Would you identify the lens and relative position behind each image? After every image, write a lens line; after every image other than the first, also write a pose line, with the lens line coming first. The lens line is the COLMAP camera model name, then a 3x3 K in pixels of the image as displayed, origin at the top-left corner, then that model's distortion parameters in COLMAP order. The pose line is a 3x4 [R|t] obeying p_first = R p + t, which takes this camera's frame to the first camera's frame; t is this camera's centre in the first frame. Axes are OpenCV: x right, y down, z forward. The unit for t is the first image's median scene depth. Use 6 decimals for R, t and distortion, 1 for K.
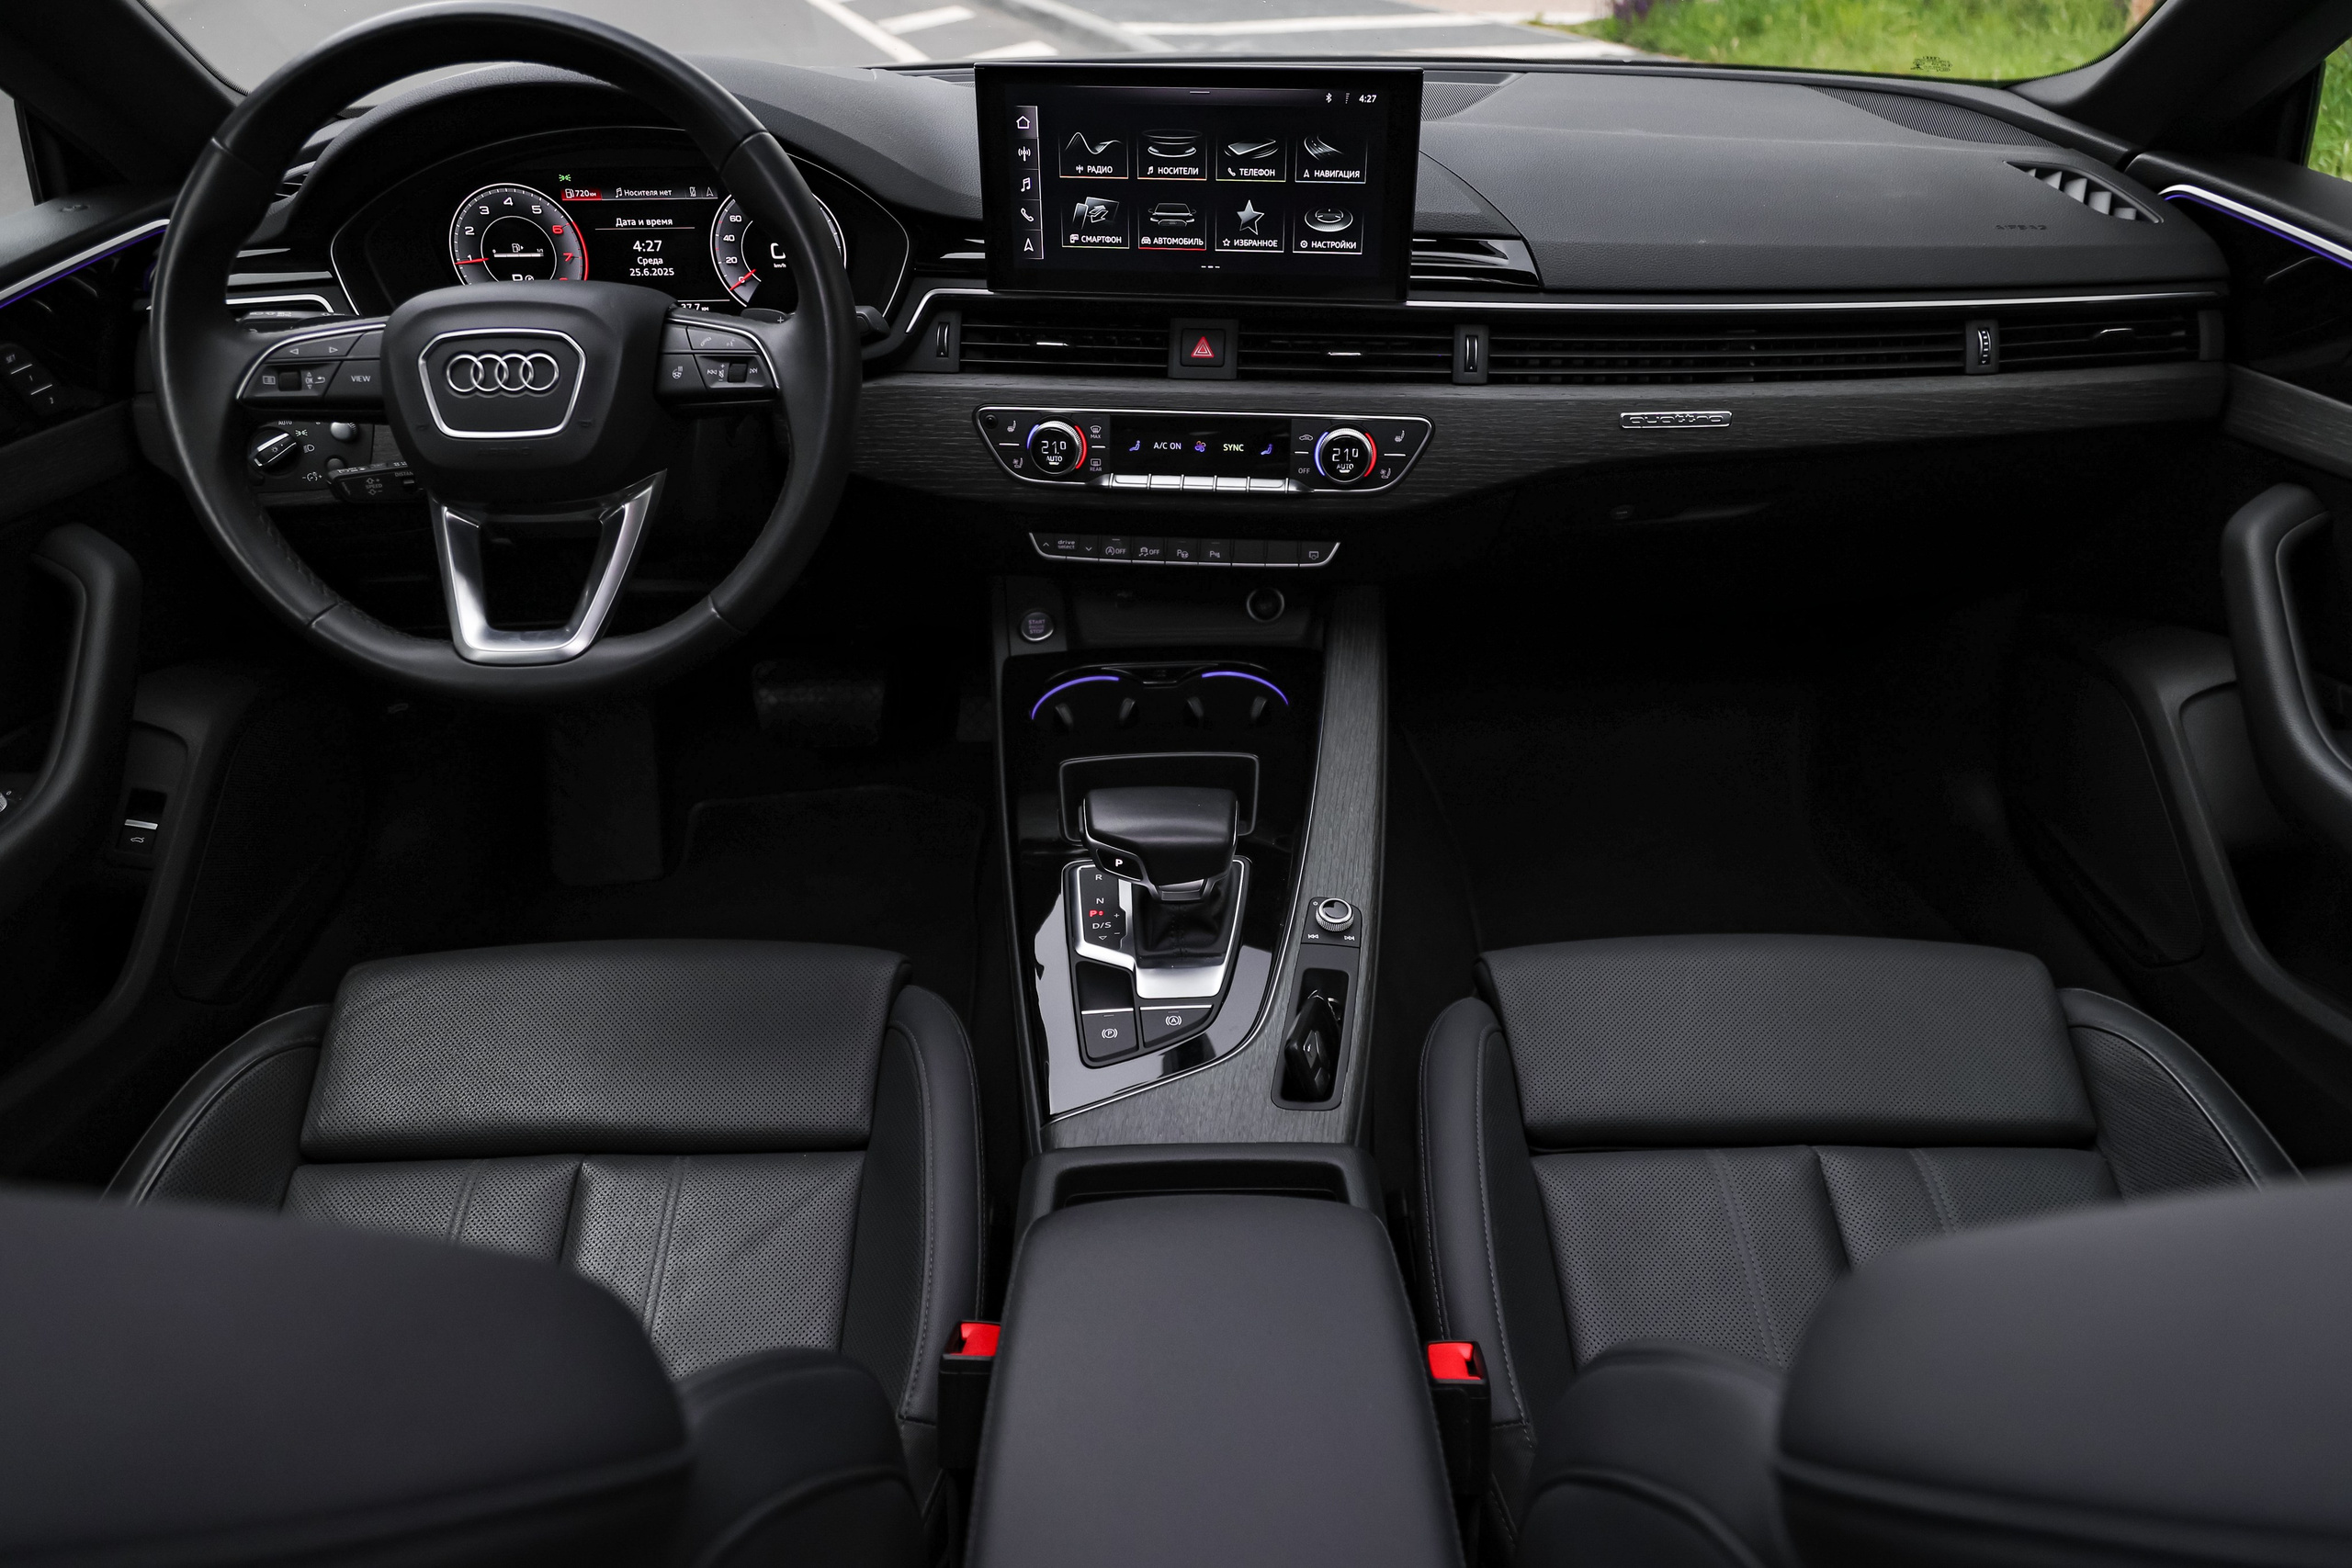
lens RADIAL K [[1596.9, 0, 1188.6], [0, 1596.9, 779.0], [0, 0, 1]] dist [-0.000284, 0.003424]
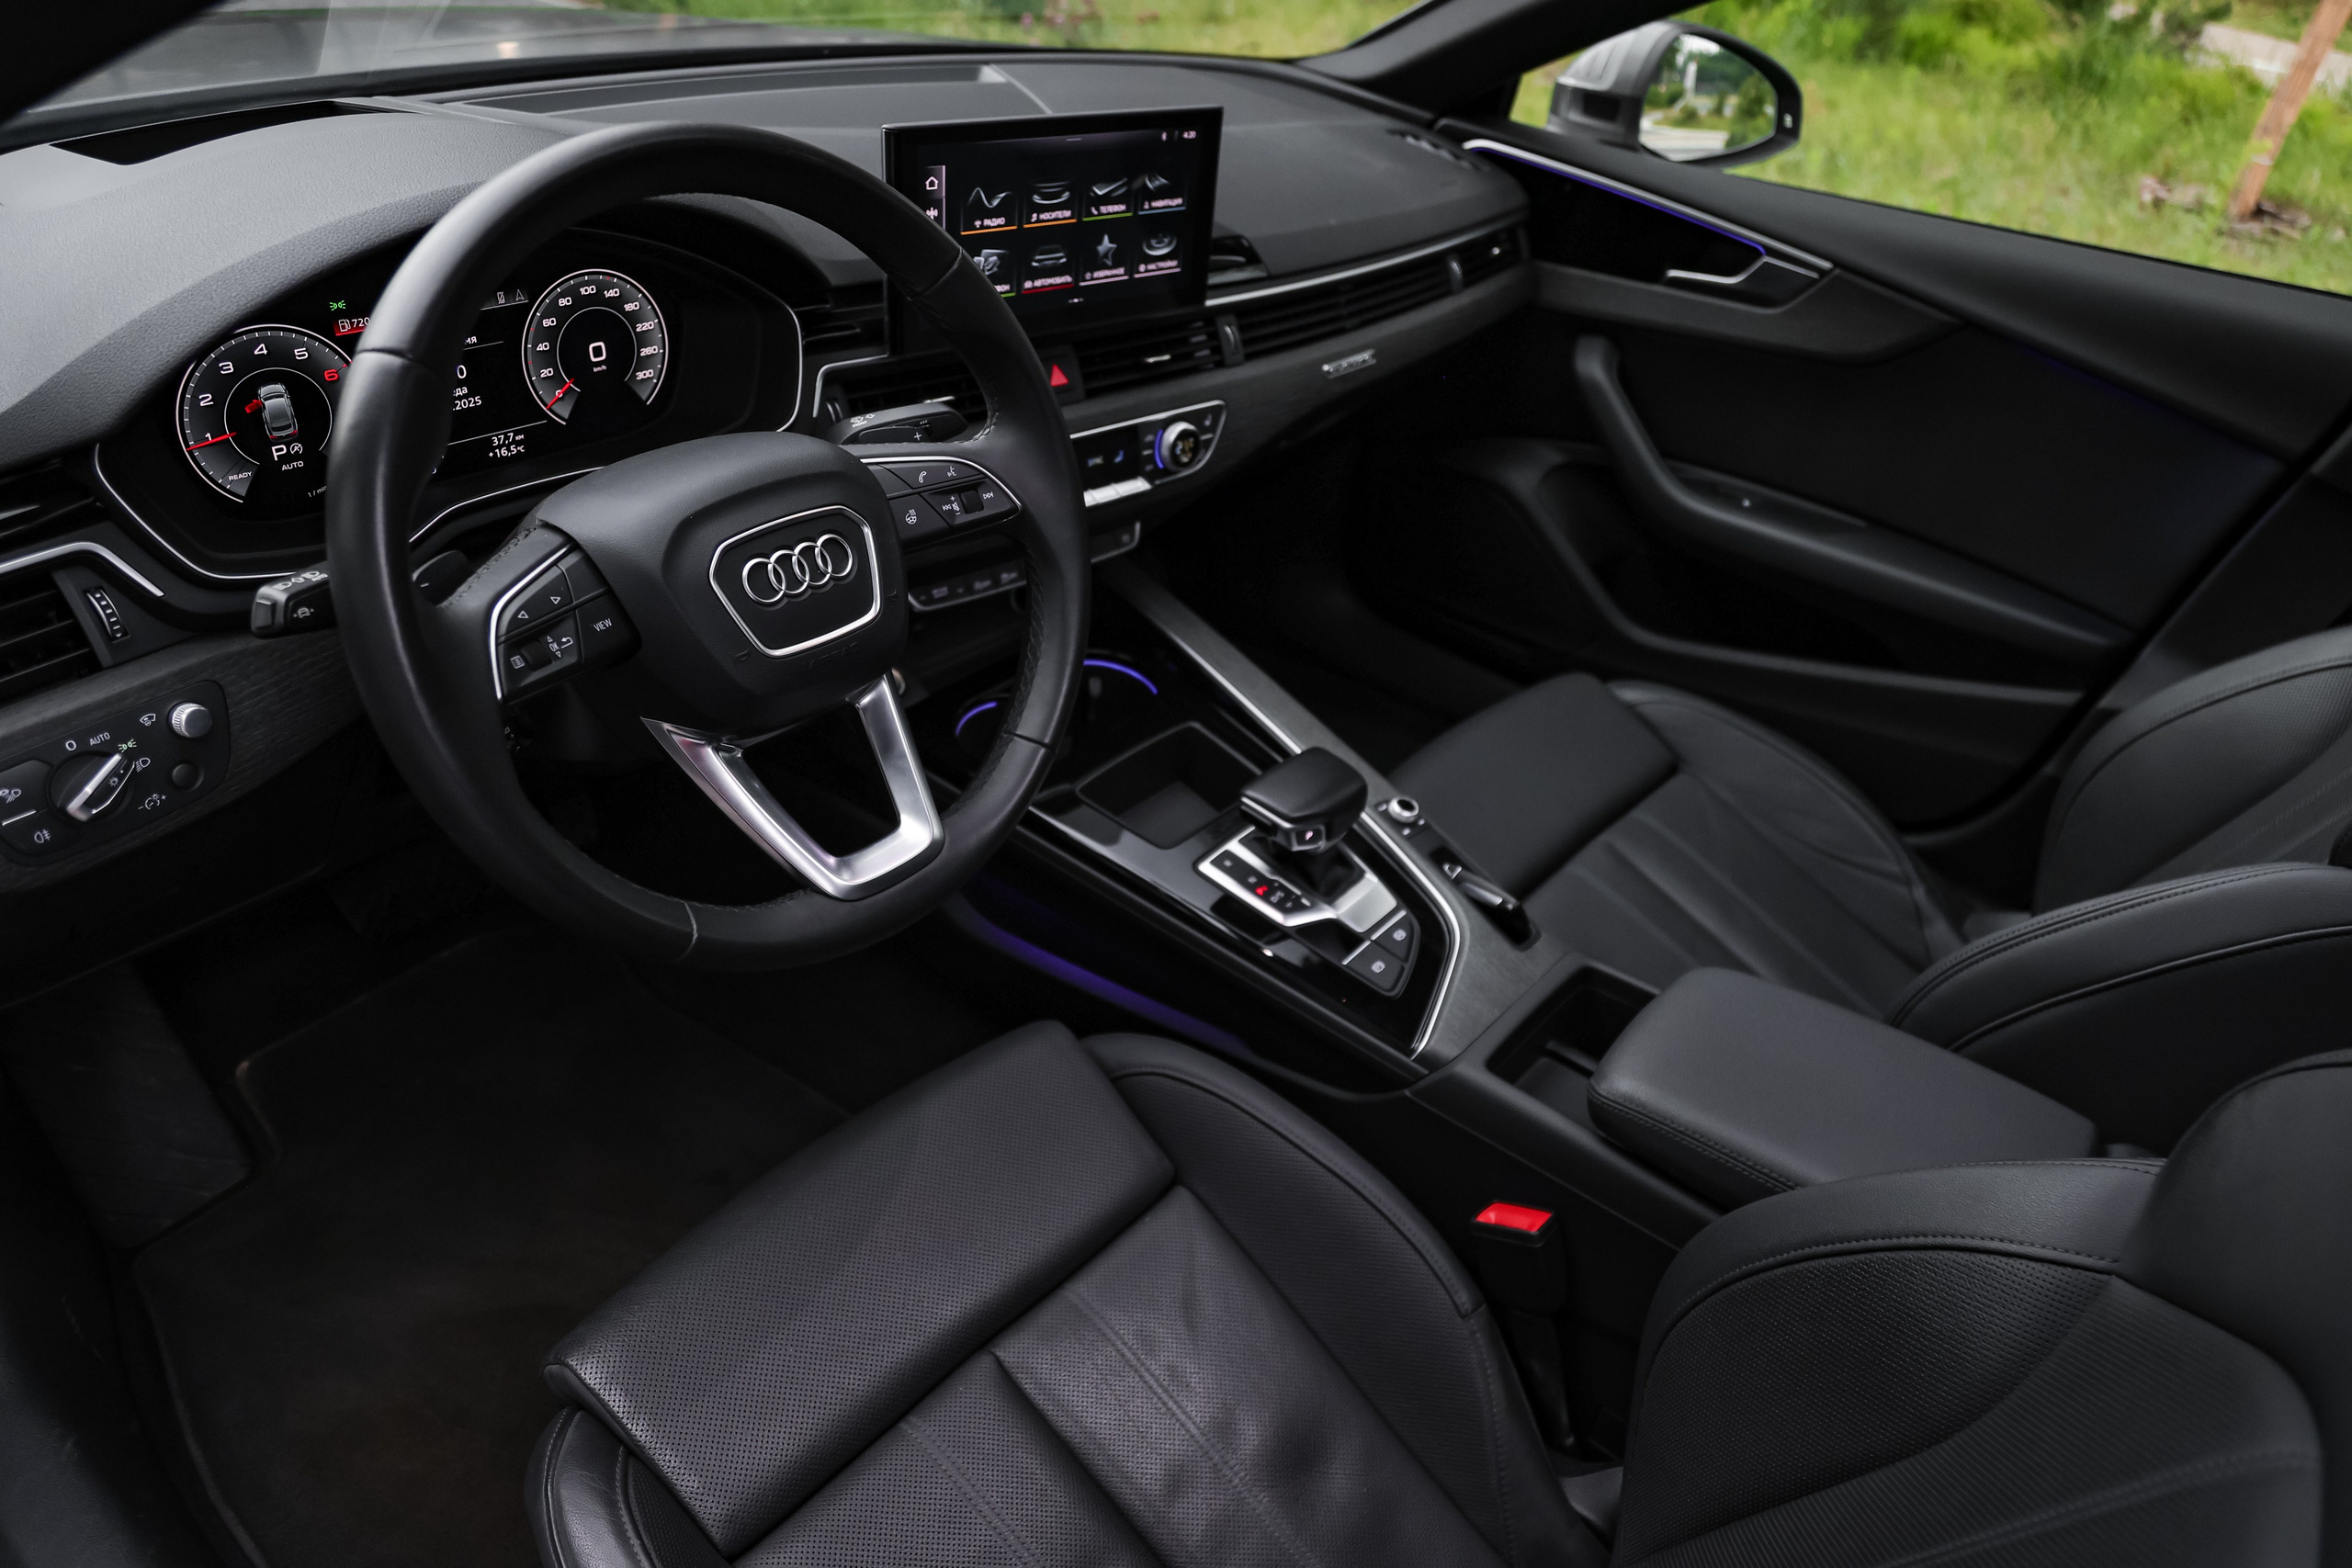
lens RADIAL K [[1544.3, 0, 1191.6], [0, 1544.3, 778.2], [0, 0, 1]] dist [0.005133, -0.007482]
pose [[0.649862, -0.357986, 0.670467, -0.723099], [0.293176, 0.931932, 0.213426, -0.216260], [-0.701233, 0.057867, 0.710580, 0.228474]]
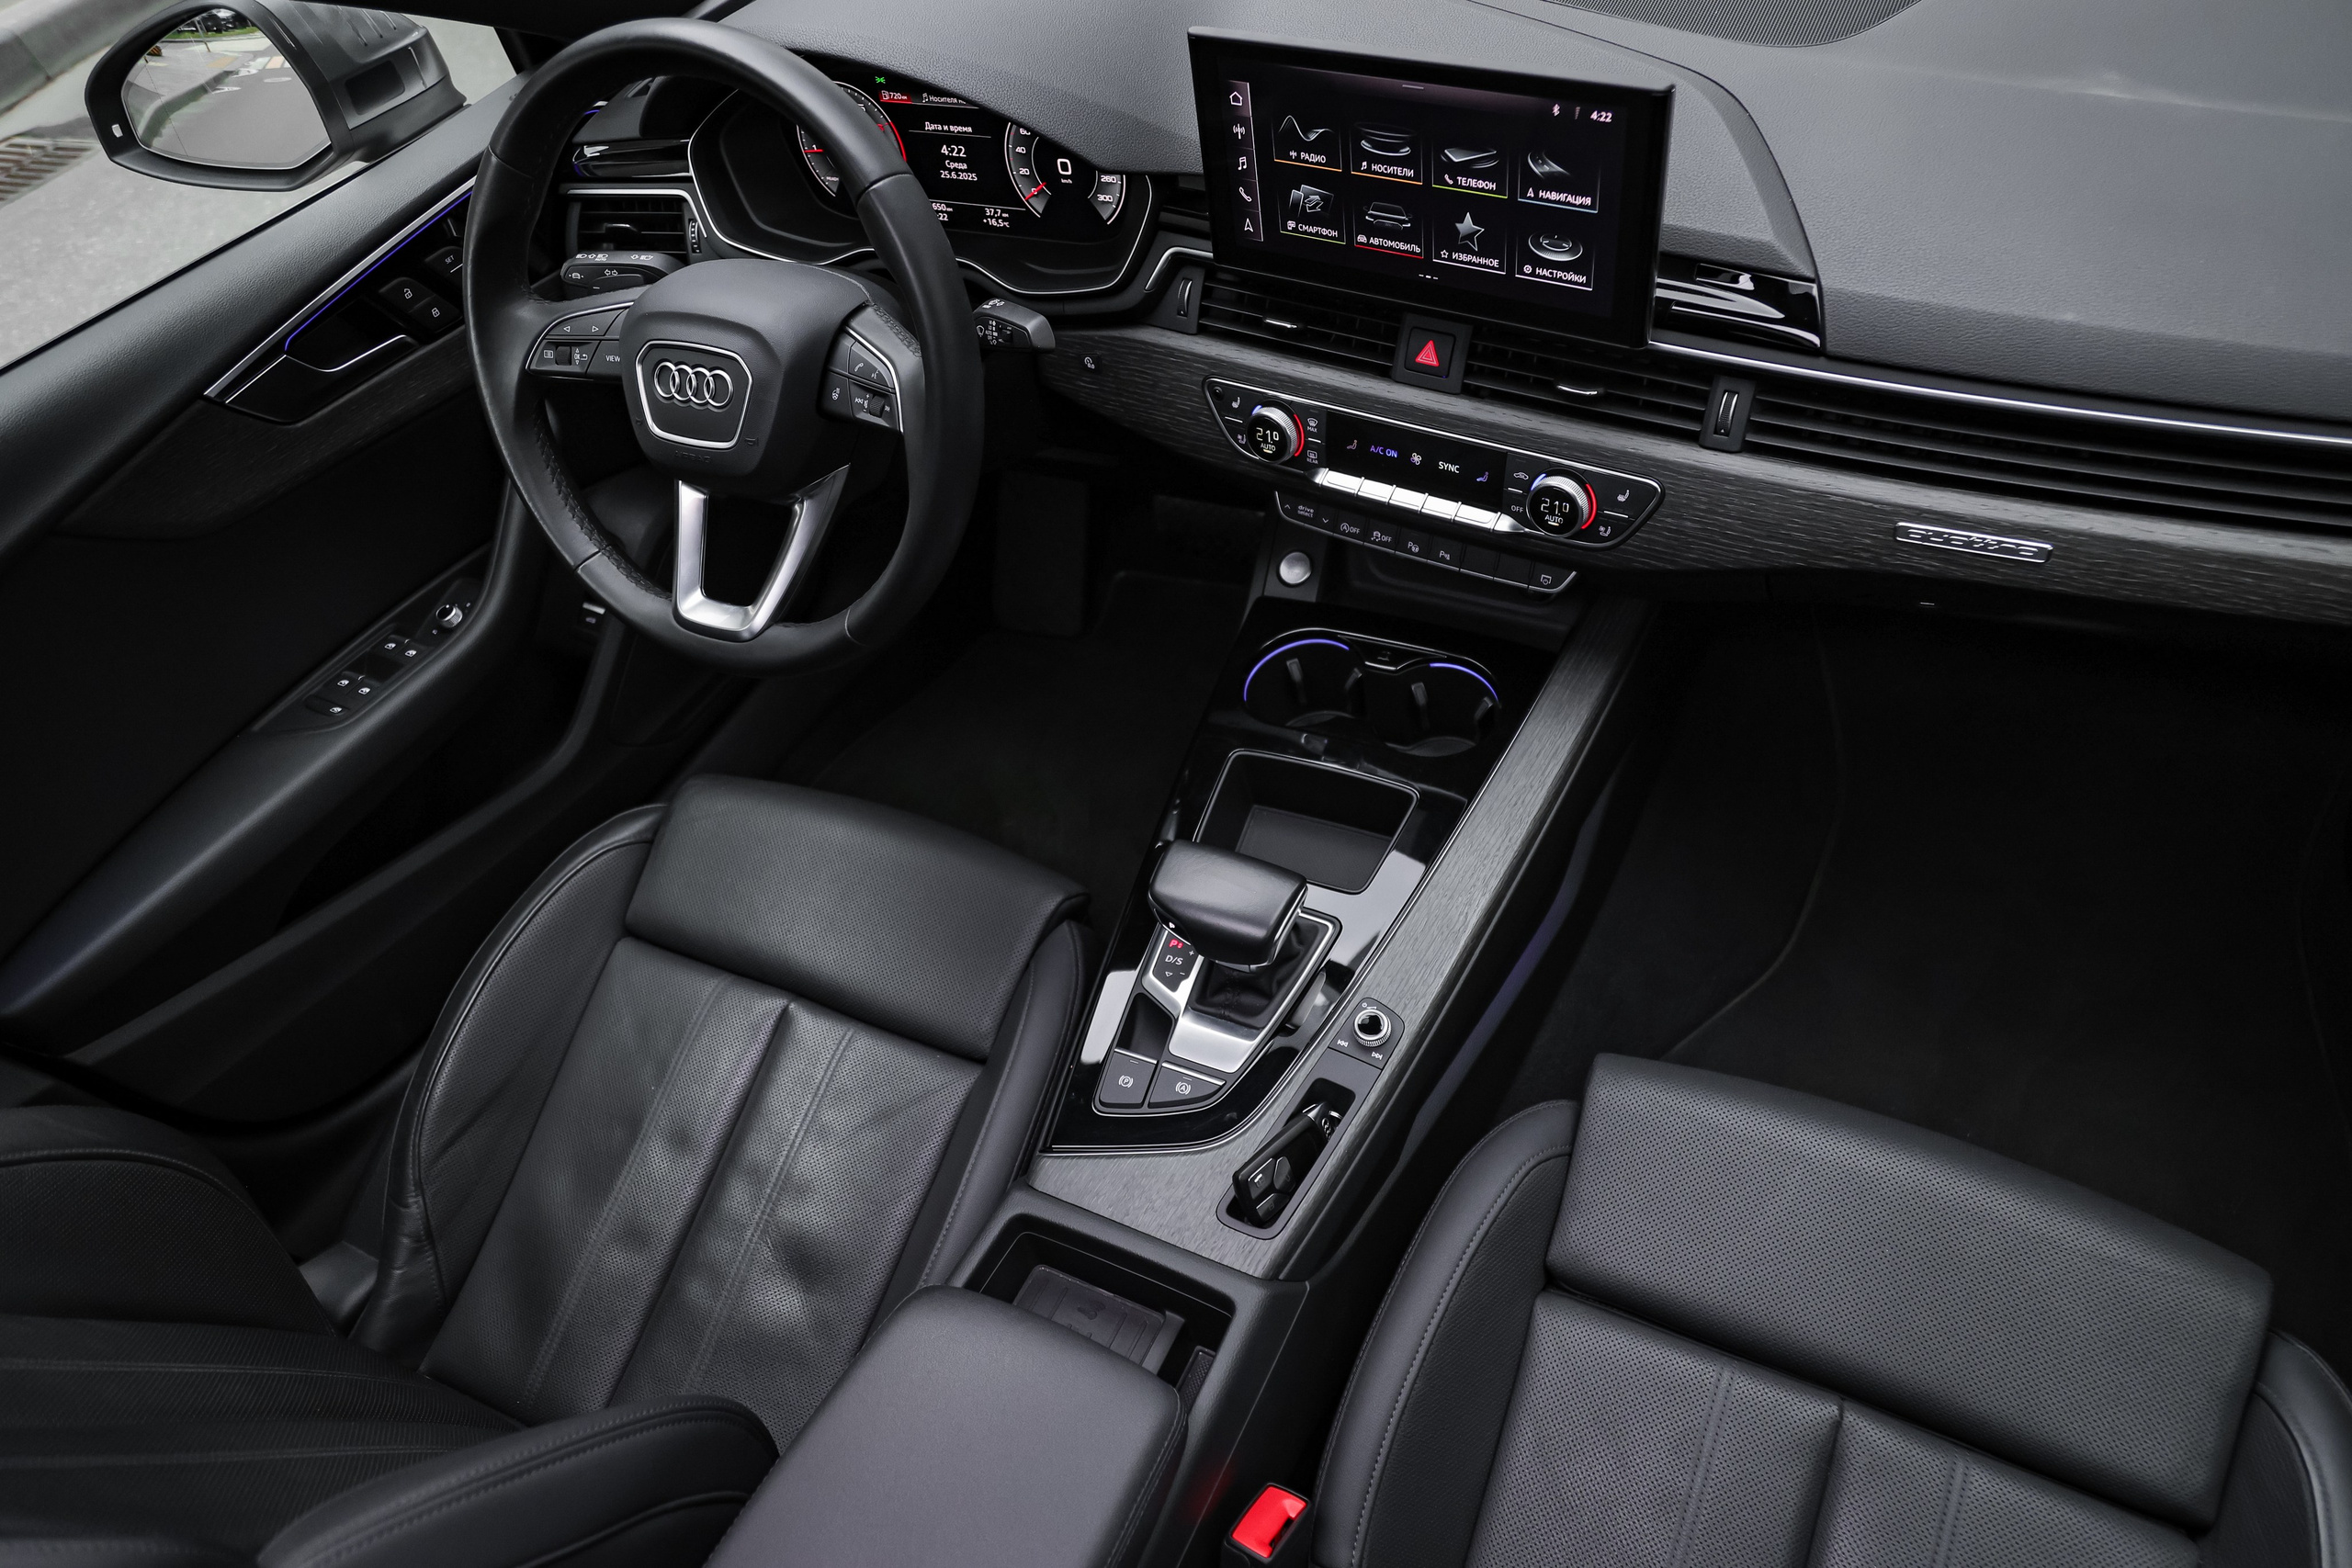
lens RADIAL K [[1544.3, 0, 1195.1], [0, 1544.3, 779.4], [0, 0, 1]] dist [0.005133, -0.007482]
pose [[0.881420, 0.250356, -0.400525, 0.300826], [-0.116912, 0.937224, 0.328545, -0.318502], [0.457635, -0.242760, 0.855358, 0.151230]]
